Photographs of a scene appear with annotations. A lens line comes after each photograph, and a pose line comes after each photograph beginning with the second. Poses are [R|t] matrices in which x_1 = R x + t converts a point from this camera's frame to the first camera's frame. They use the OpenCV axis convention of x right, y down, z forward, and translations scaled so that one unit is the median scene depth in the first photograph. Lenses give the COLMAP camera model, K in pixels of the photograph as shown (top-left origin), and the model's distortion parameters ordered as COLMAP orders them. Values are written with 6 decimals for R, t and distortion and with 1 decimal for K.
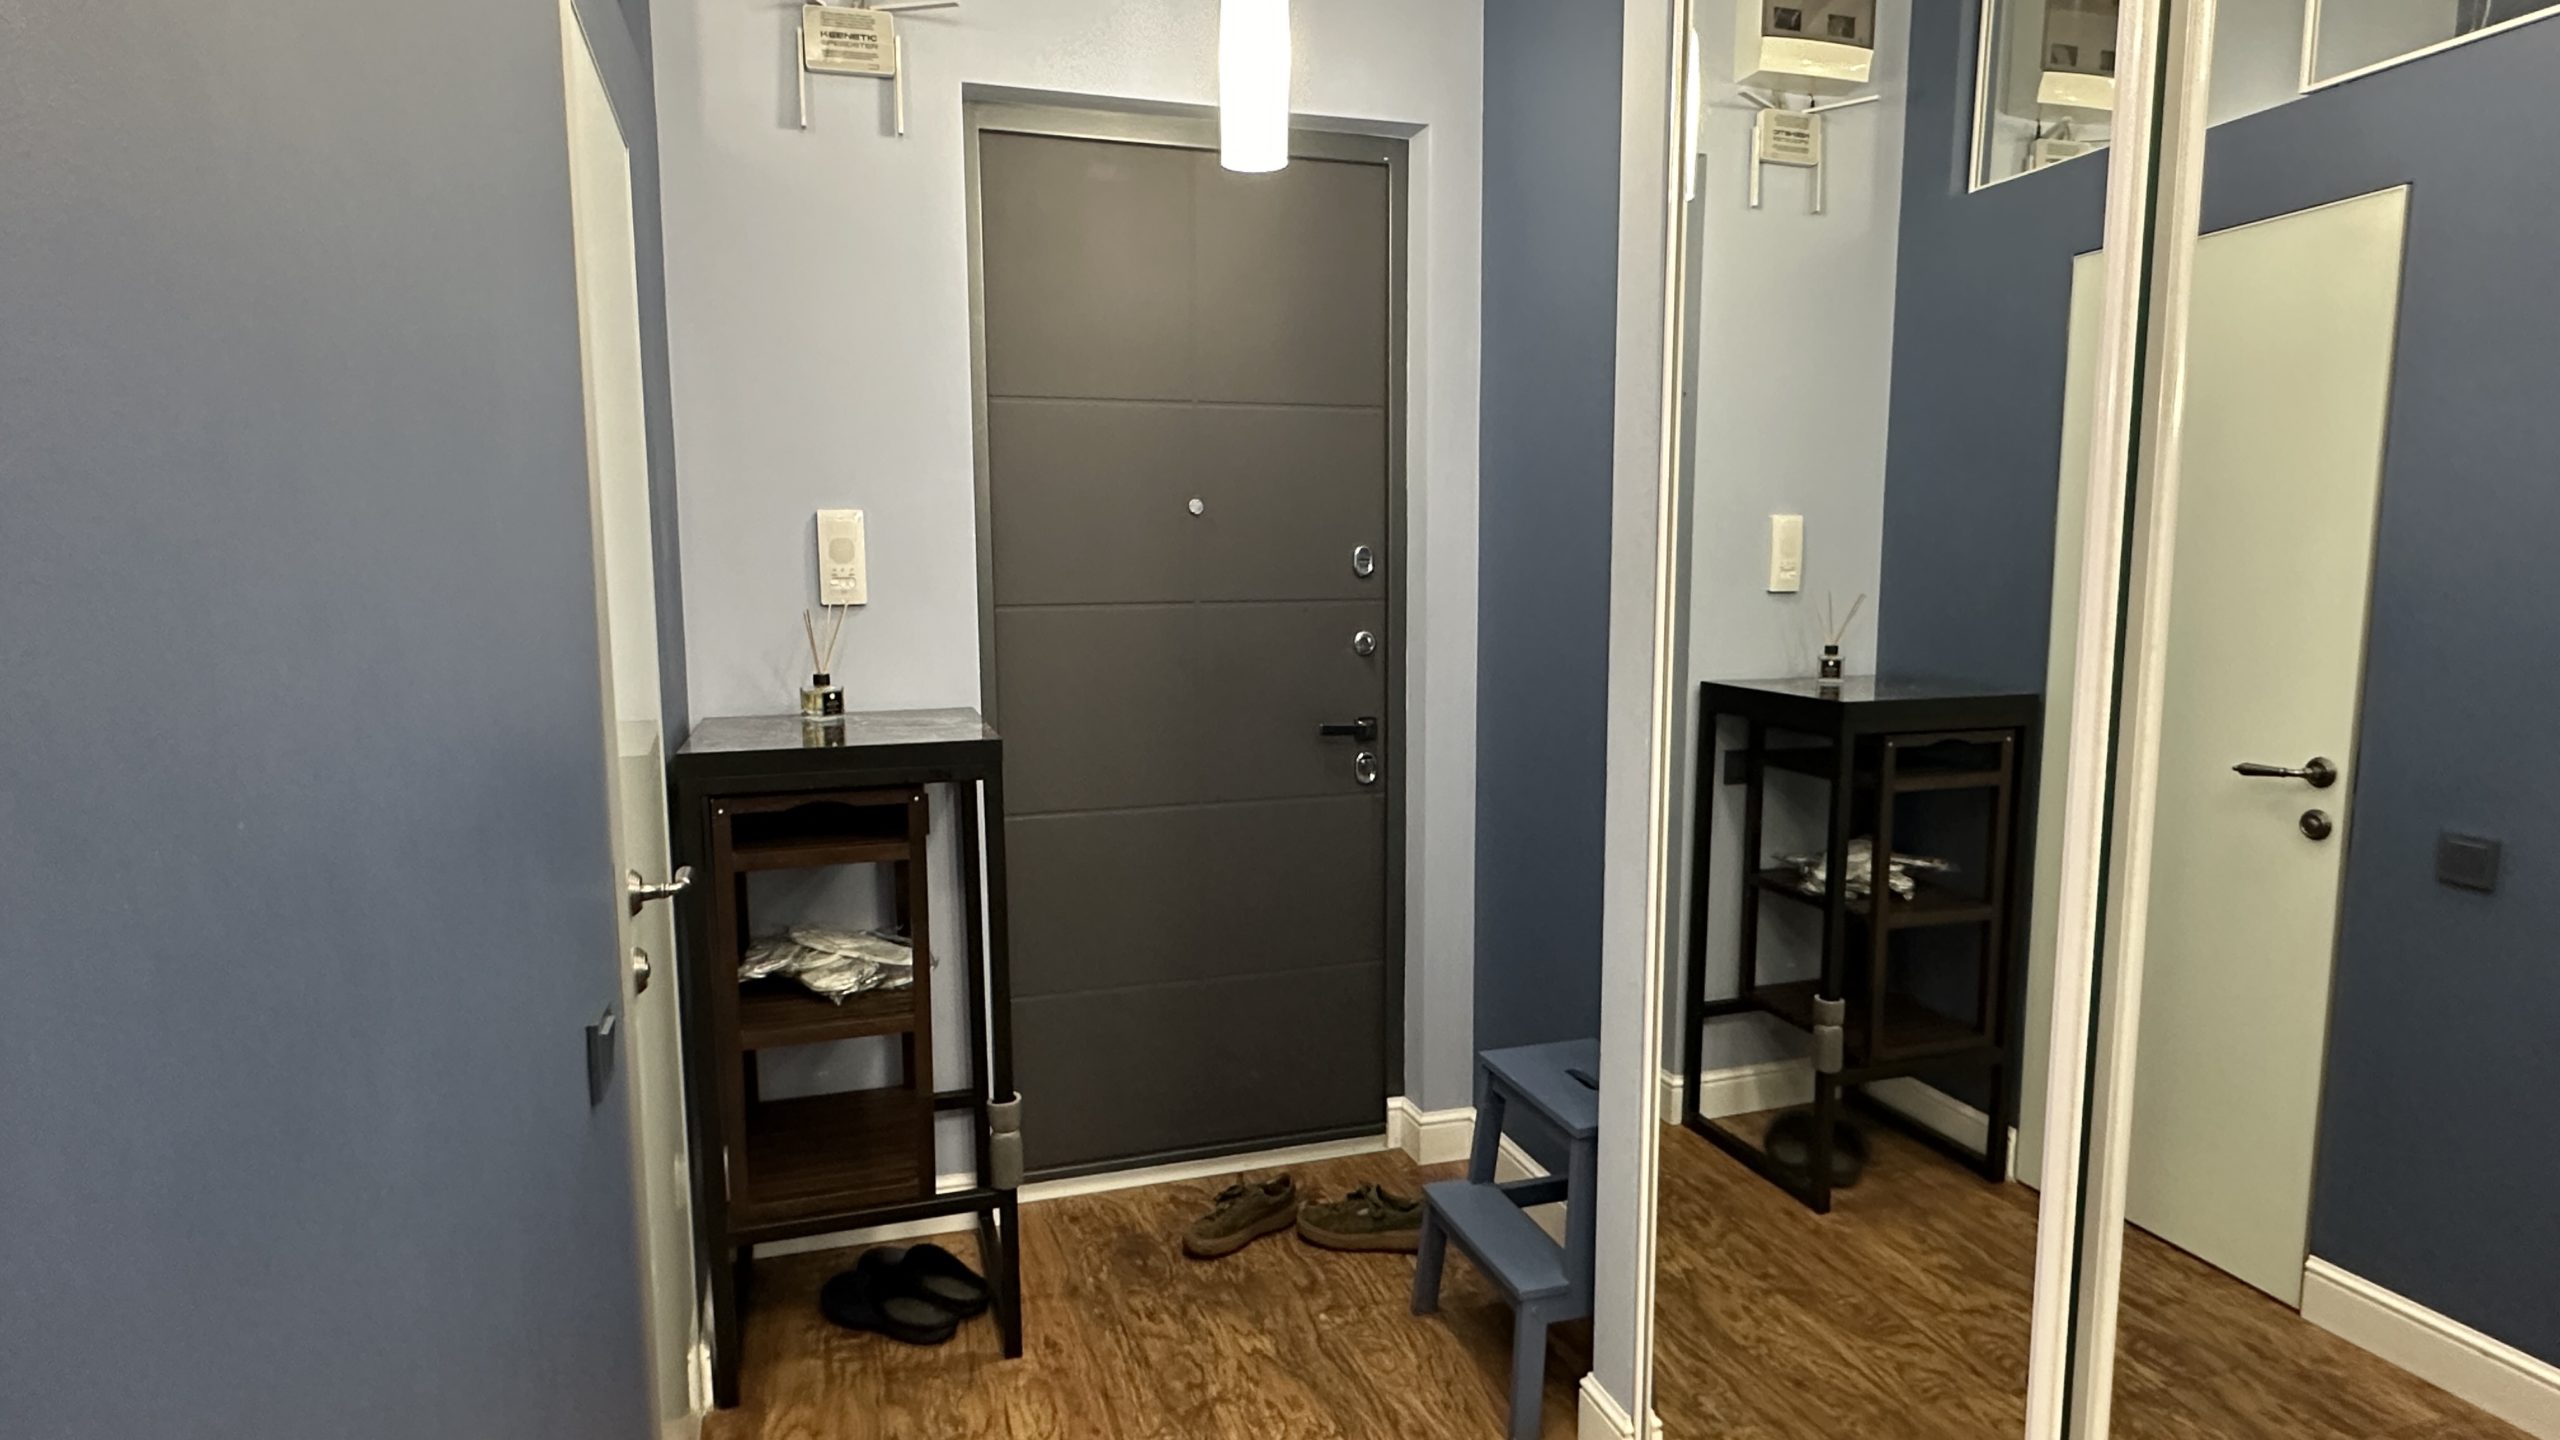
lens RADIAL K [[1414.3, 0, 1276.4], [0, 1414.3, 743.7], [0, 0, 1]] dist [0.003341, -0.000517]
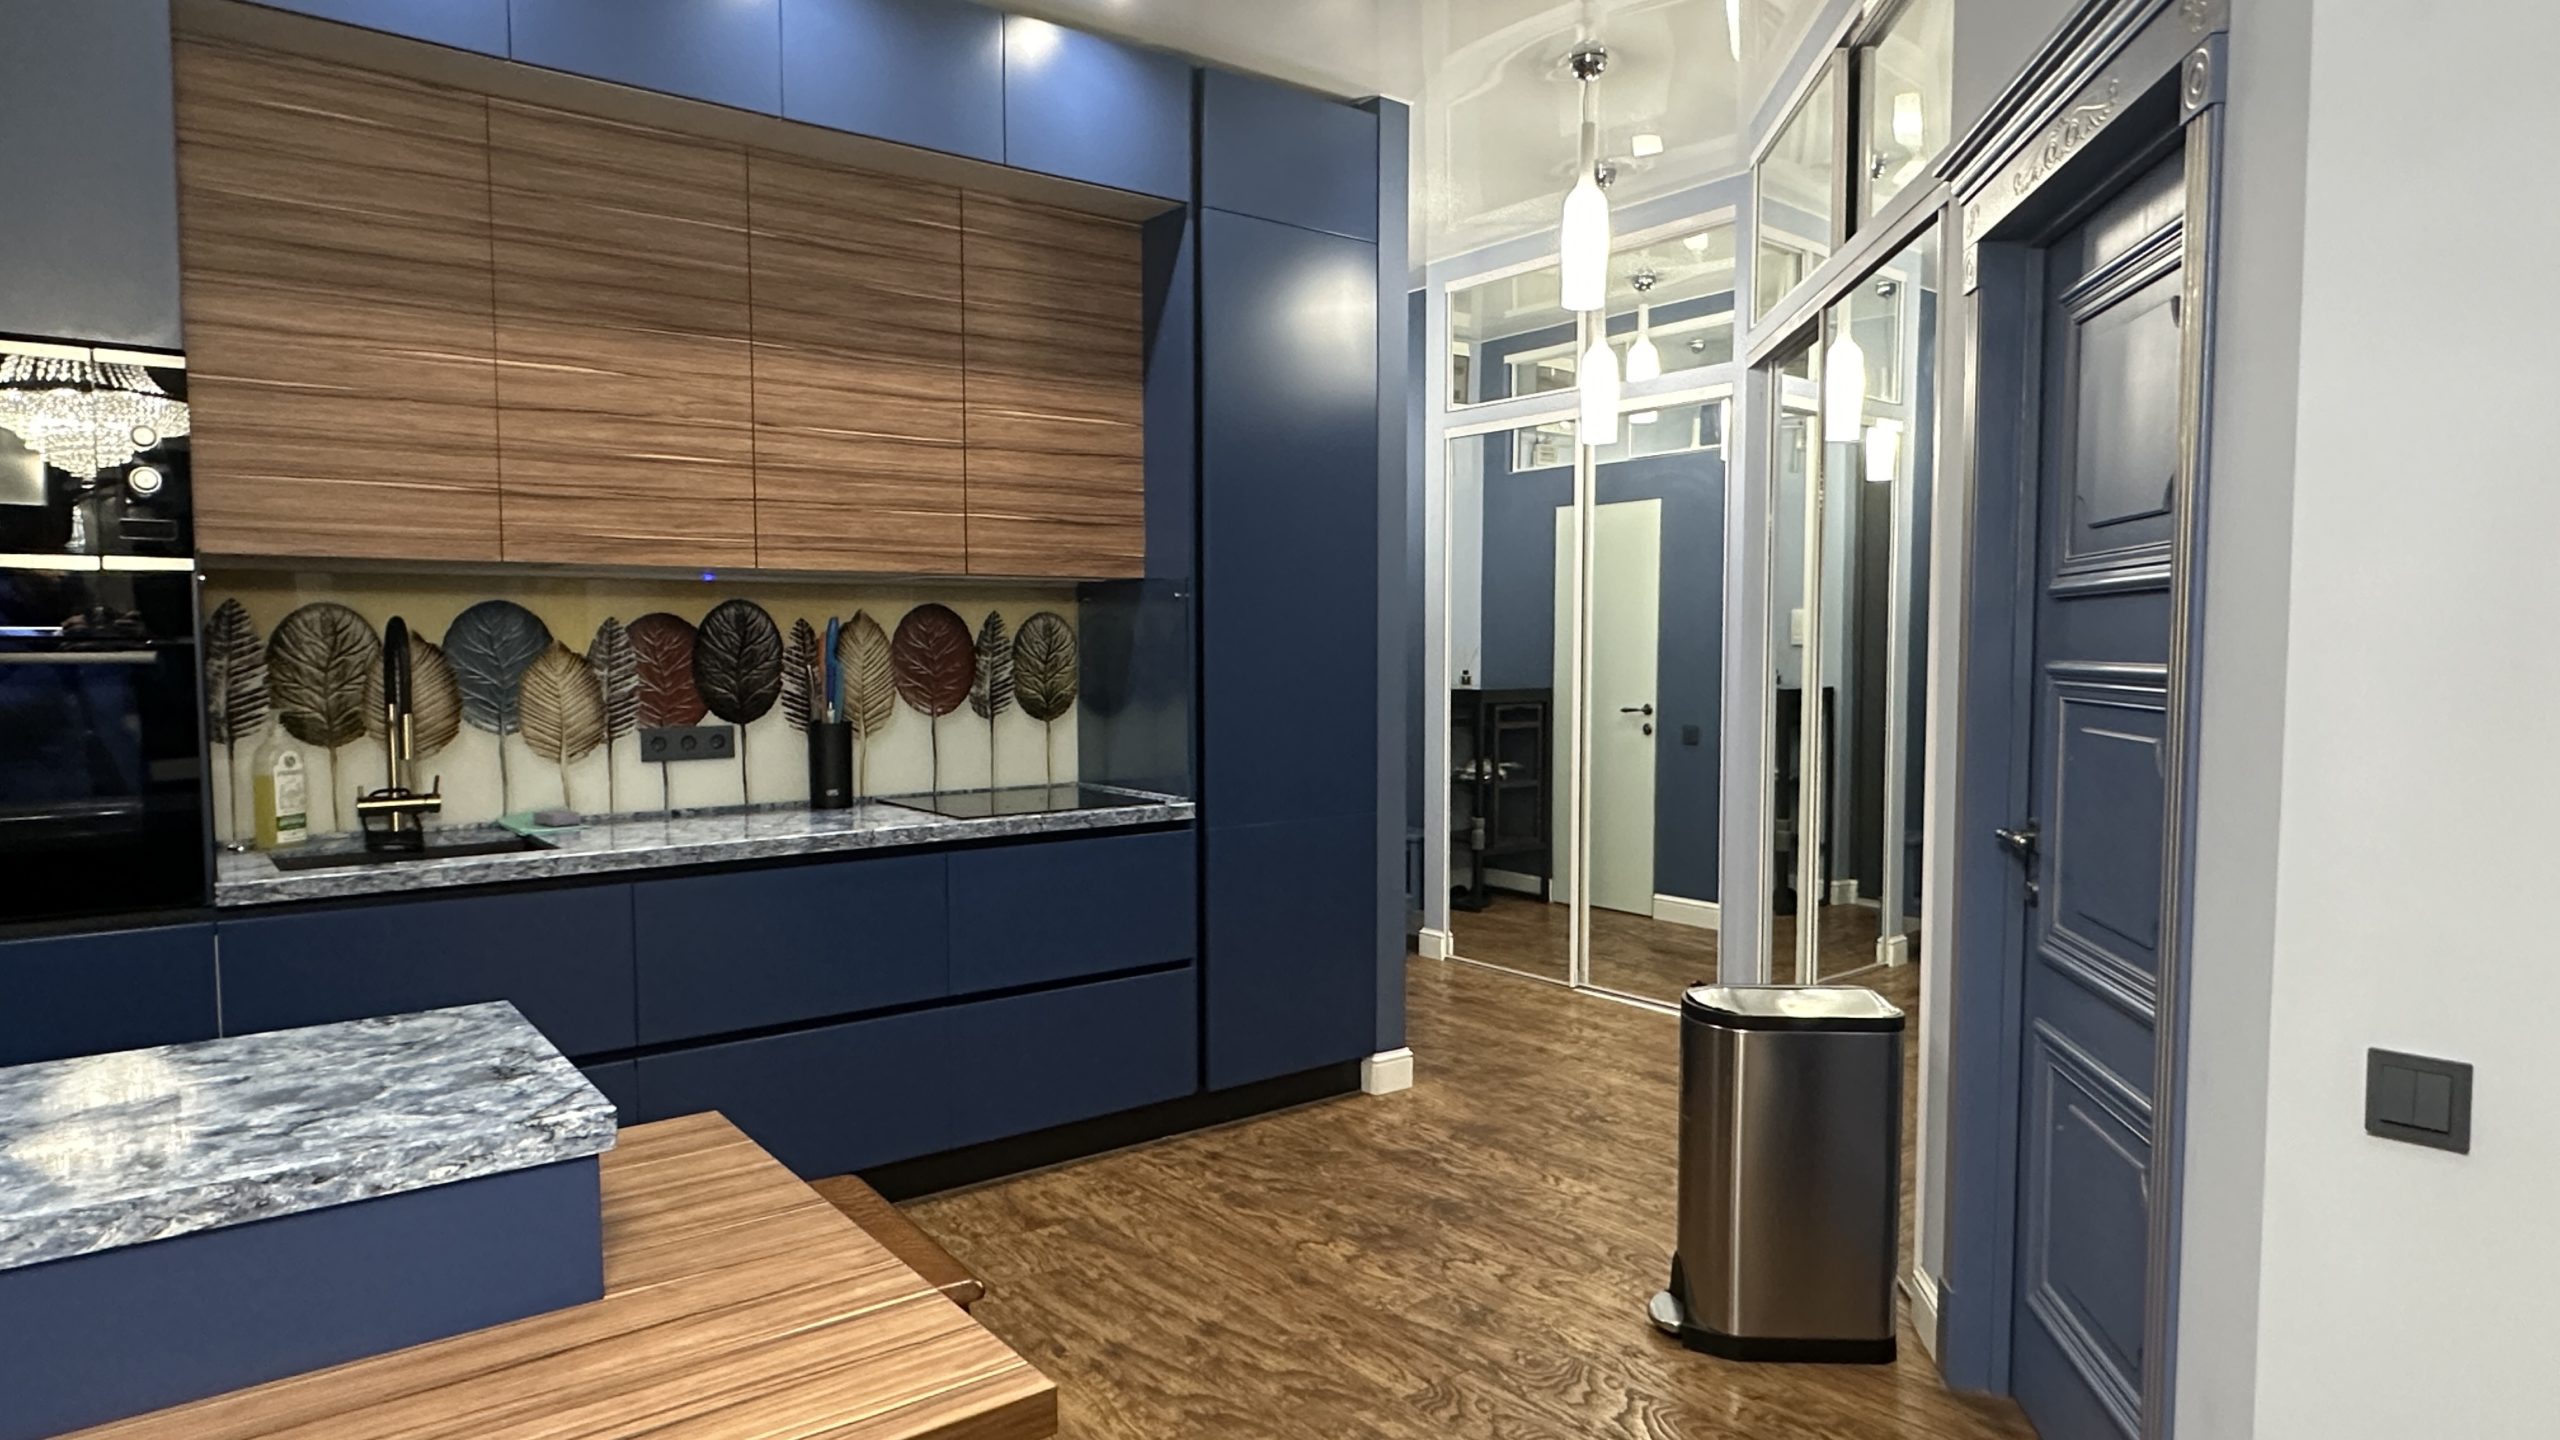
lens RADIAL K [[1458.8, 0, 1287.5], [0, 1458.8, 733.0], [0, 0, 1]] dist [-0.000619, -0.000551]
pose [[0.940934, -0.025426, 0.337634, -0.727211], [0.046915, 0.997348, -0.055639, 0.161816], [-0.335324, 0.068193, 0.939632, -1.182452]]
